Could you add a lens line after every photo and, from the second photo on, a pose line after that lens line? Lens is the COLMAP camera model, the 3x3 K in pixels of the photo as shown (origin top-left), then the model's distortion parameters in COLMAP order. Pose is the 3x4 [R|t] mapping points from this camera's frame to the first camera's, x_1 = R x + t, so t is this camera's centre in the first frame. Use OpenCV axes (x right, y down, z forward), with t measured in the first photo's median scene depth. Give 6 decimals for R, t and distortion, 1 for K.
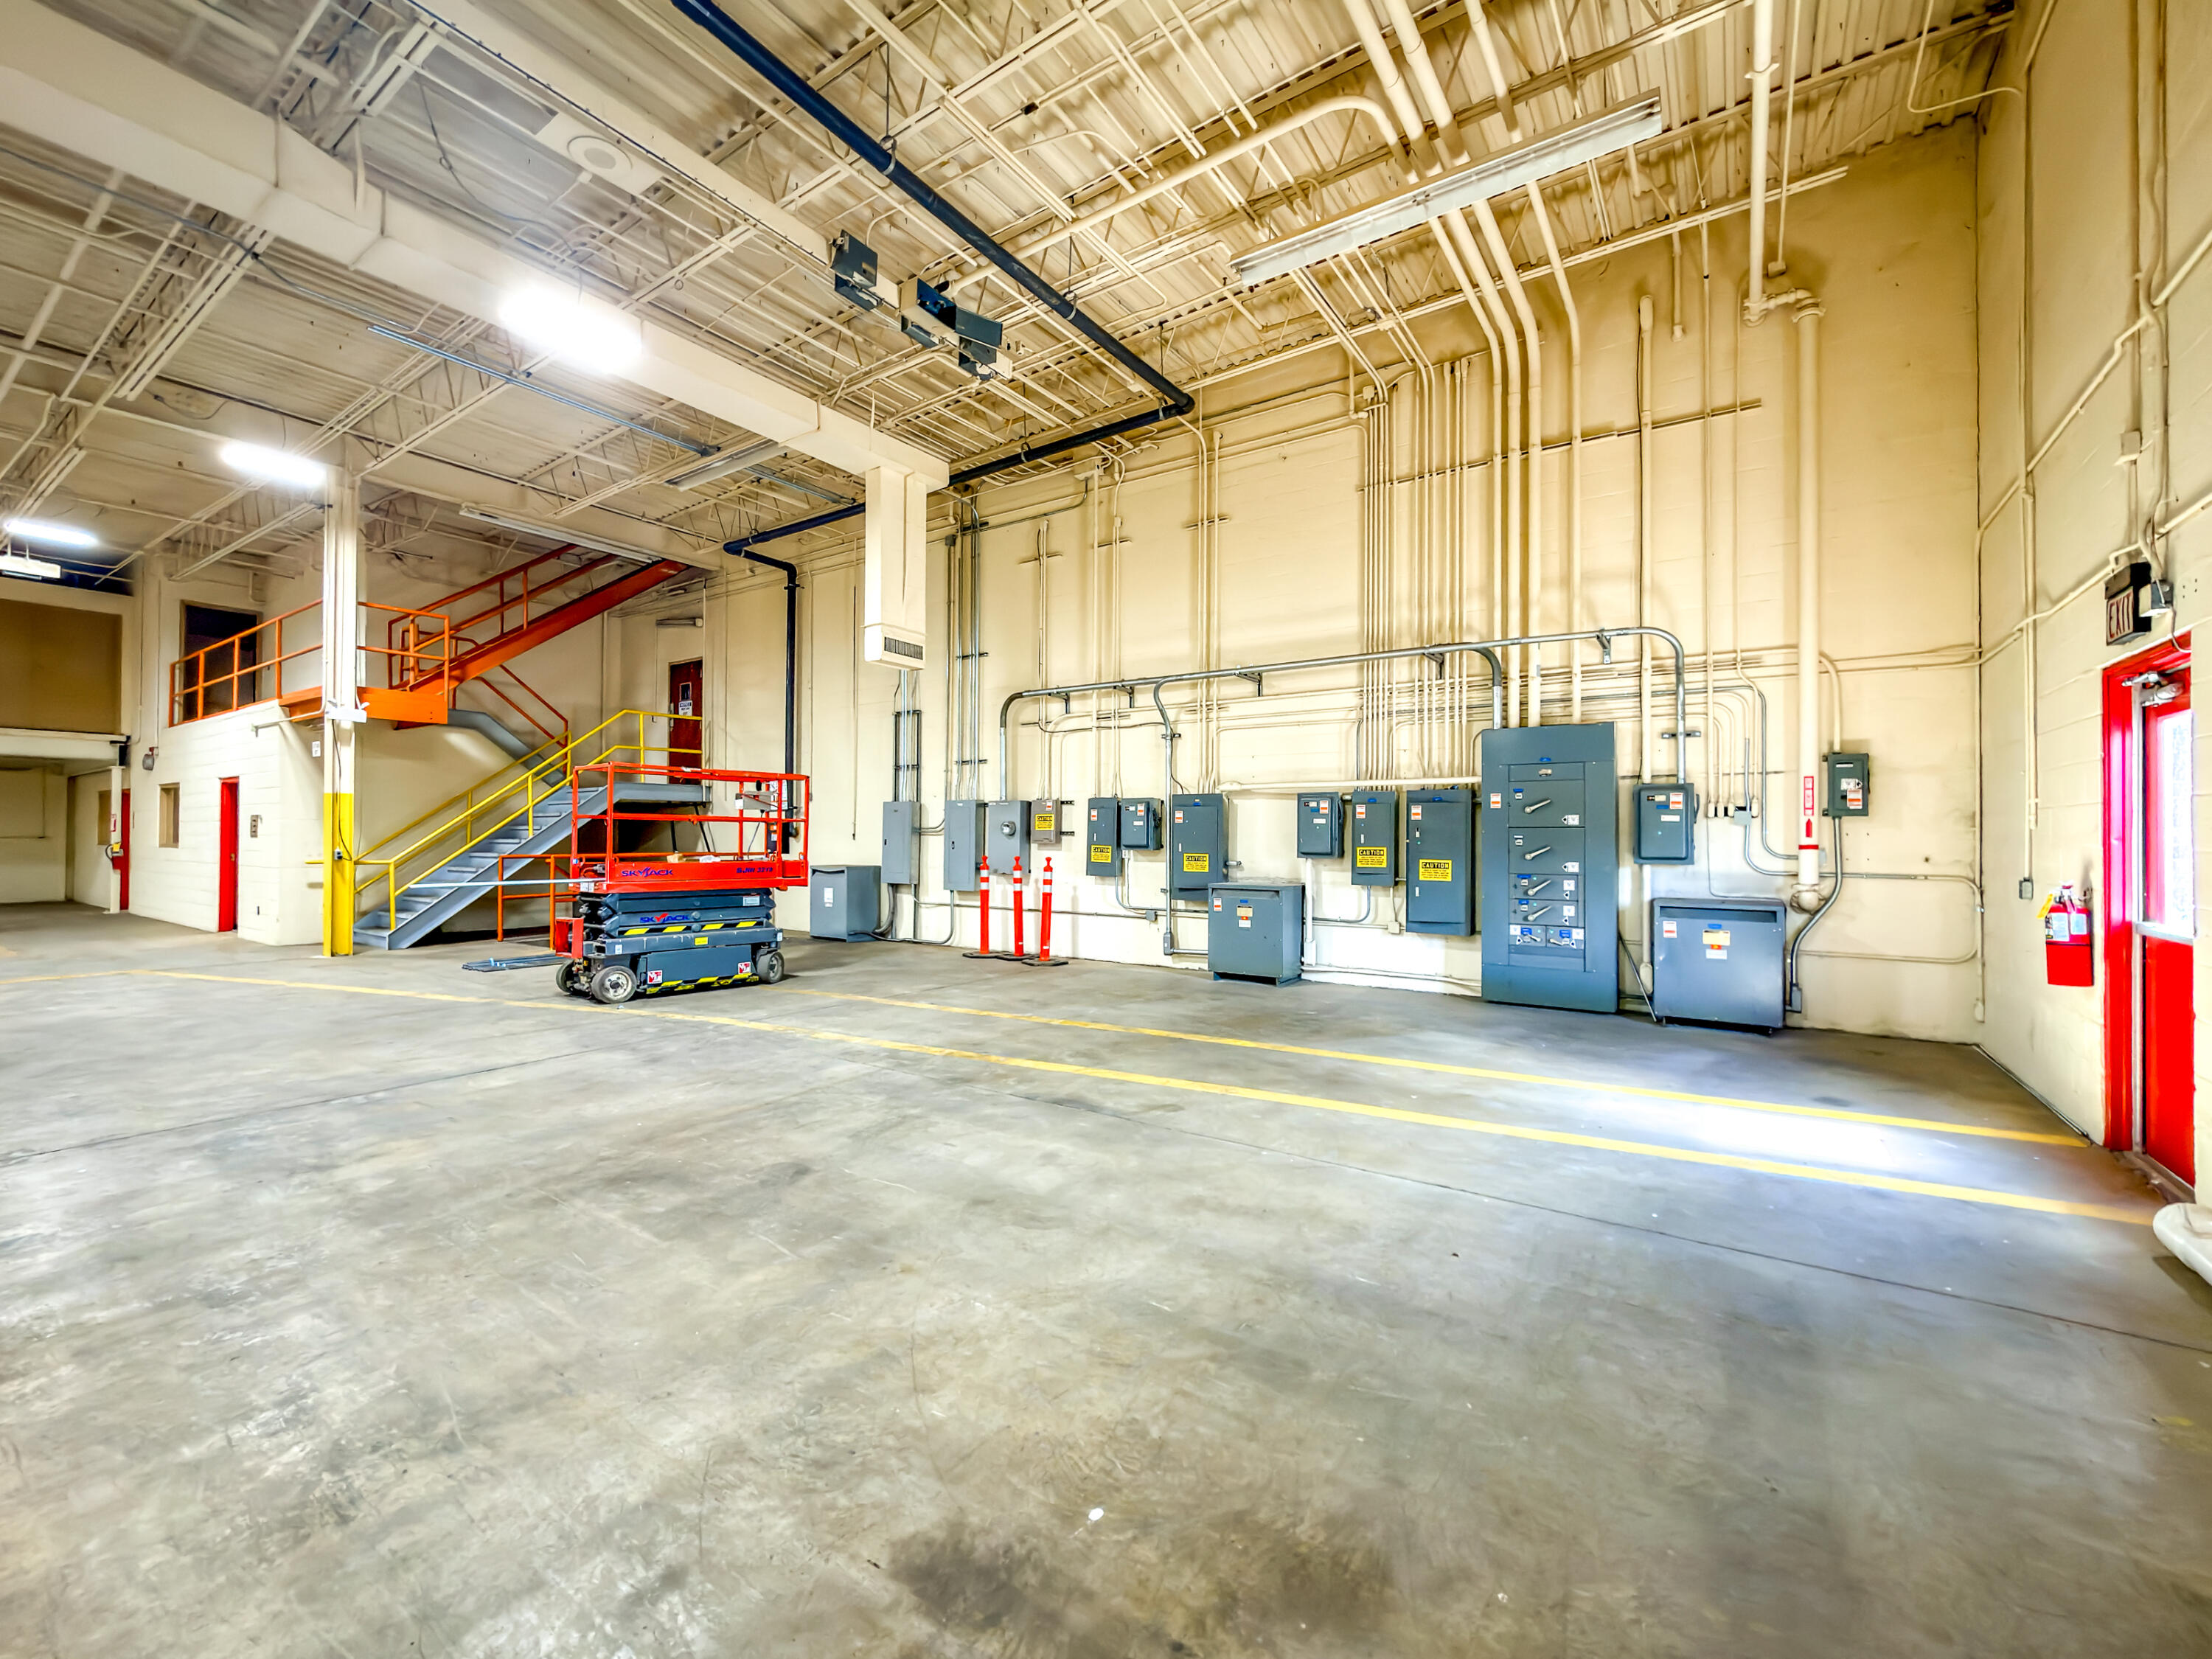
lens RADIAL K [[904.7, 0, 1121.2], [0, 904.7, 825.9], [0, 0, 1]] dist [0.003567, -0.000239]
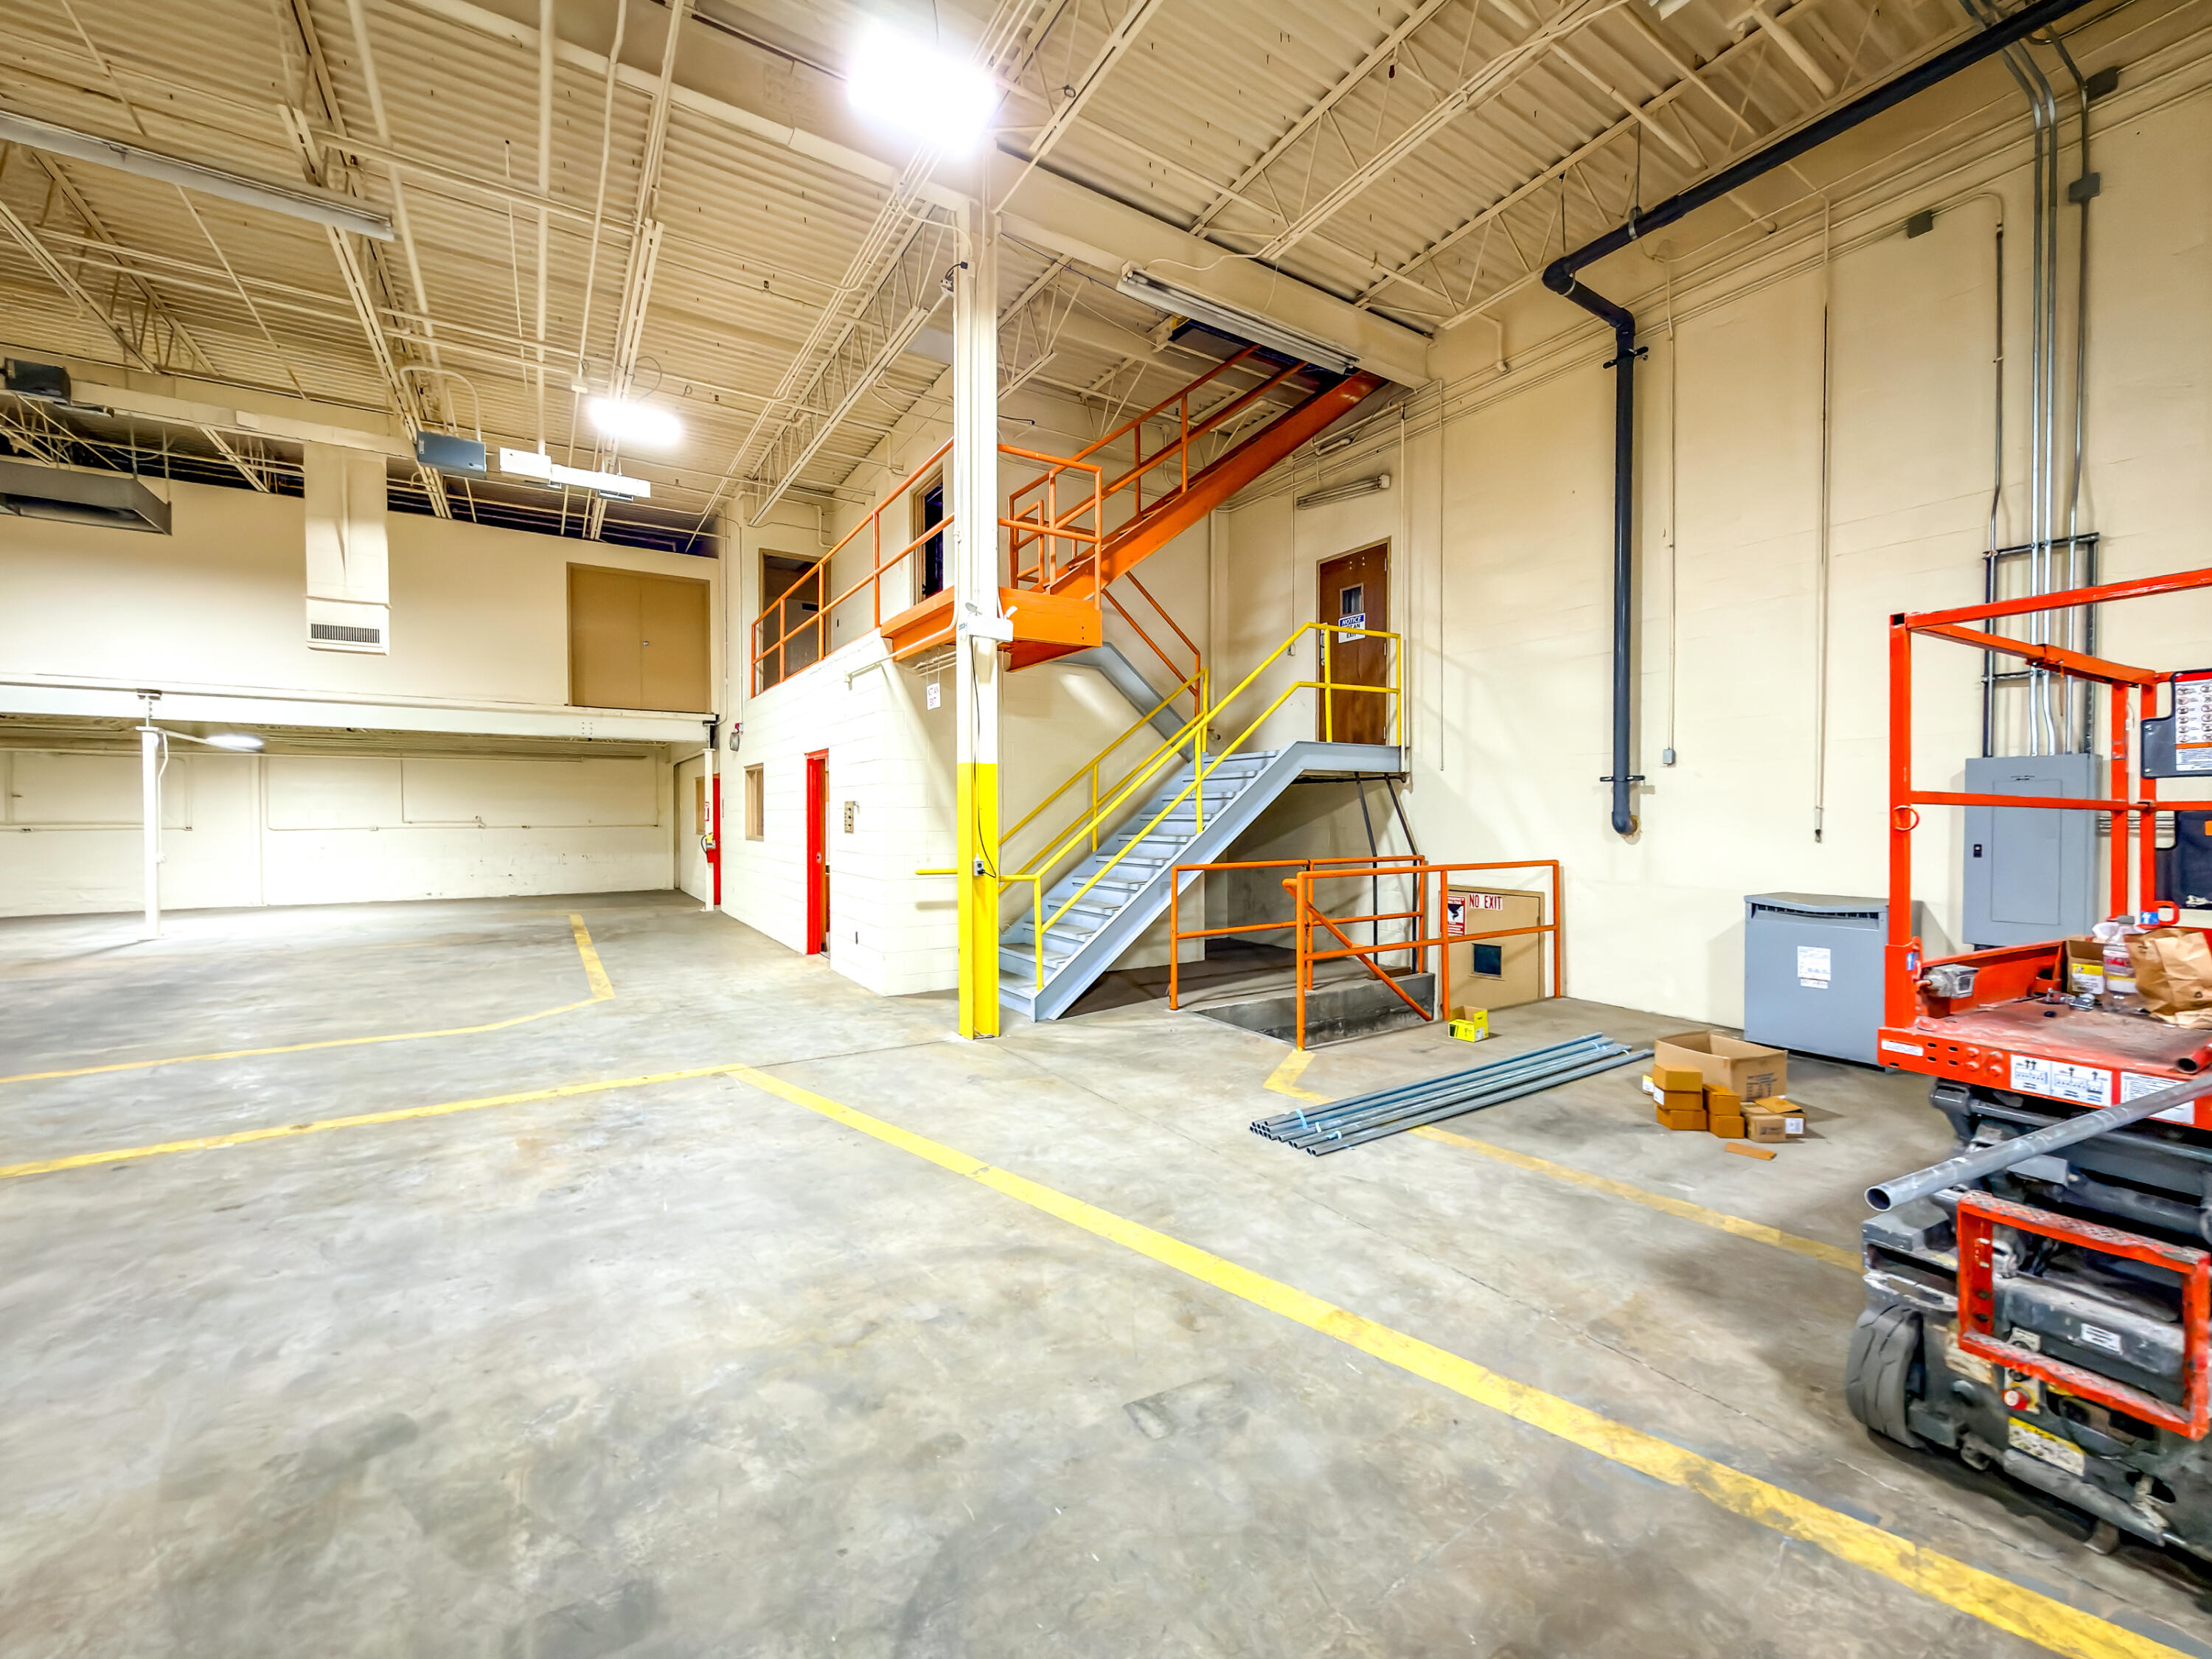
lens RADIAL K [[904.7, 0, 1106.5], [0, 904.7, 823.8], [0, 0, 1]] dist [0.003567, -0.000239]
pose [[0.910653, -0.000933, -0.413172, -0.392997], [0.010739, 0.999713, 0.021410, -0.006030], [0.413033, -0.023934, 0.910401, 0.360135]]
